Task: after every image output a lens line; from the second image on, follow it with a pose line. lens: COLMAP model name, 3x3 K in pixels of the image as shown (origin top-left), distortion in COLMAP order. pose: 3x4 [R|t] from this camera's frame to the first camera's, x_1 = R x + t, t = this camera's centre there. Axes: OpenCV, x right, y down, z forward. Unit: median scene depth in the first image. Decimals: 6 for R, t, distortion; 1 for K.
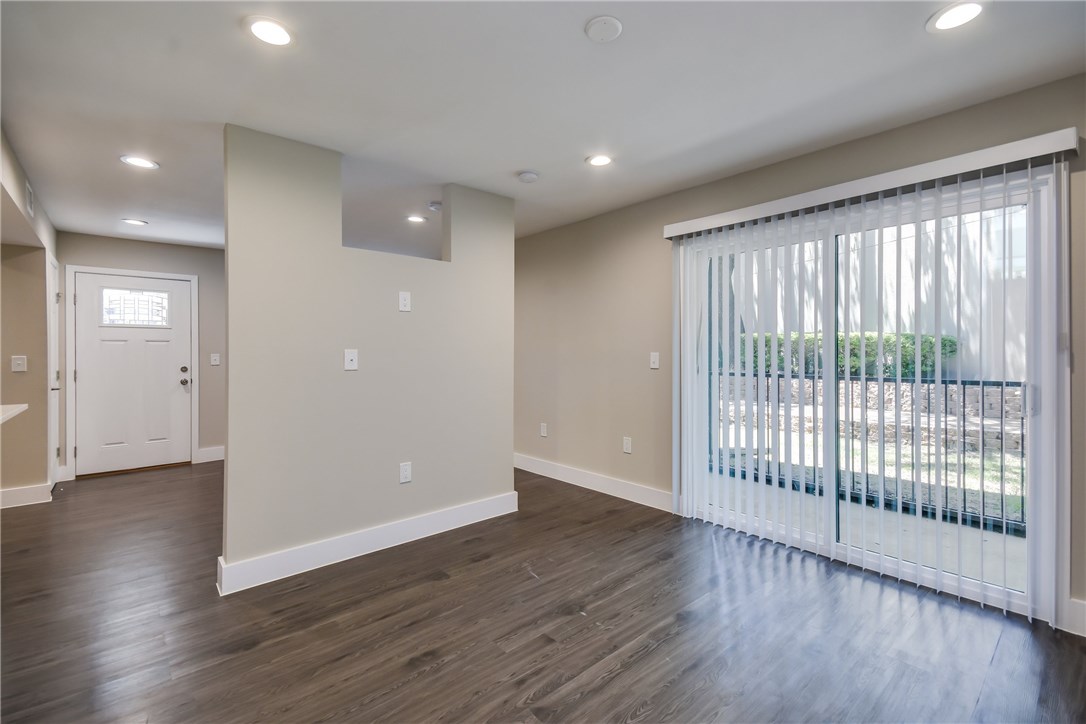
lens RADIAL K [[474.0, 0, 529.5], [0, 474.0, 350.5], [0, 0, 1]] dist [0.016469, 0.000896]
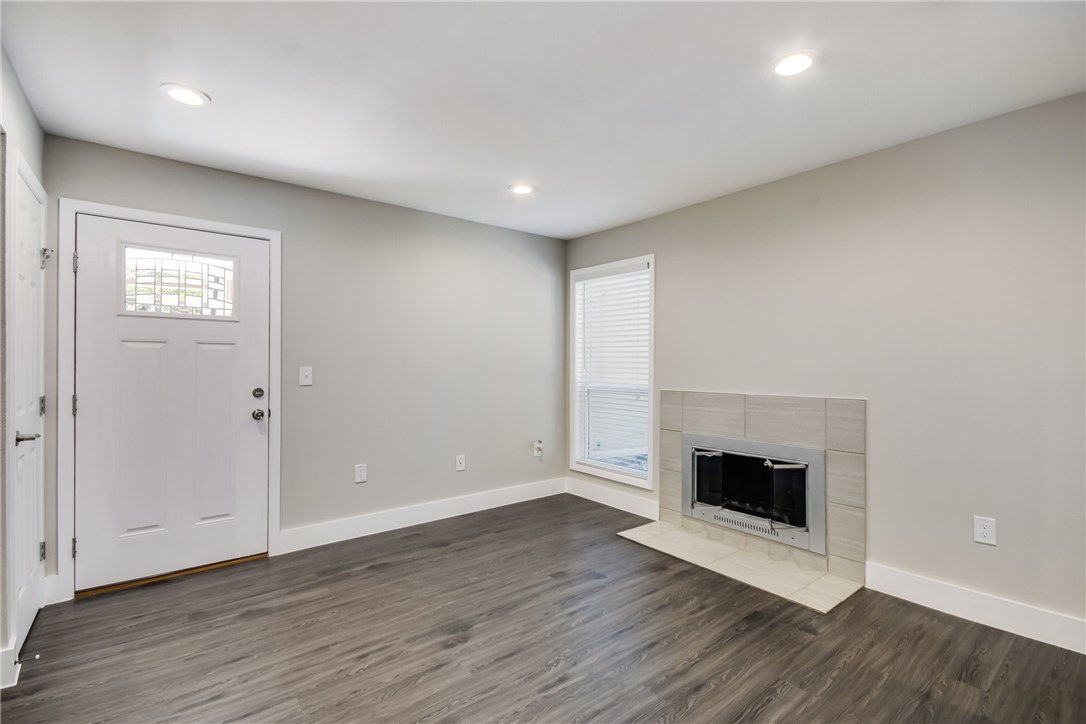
lens RADIAL K [[496.5, 0, 537.8], [0, 496.5, 363.8], [0, 0, 1]] dist [0.006059, -0.001375]
pose [[0.999171, 0.009137, -0.039671, -0.380970], [-0.009094, 0.999958, 0.001265, 0.000492], [0.039681, -0.000904, 0.999212, 0.435841]]
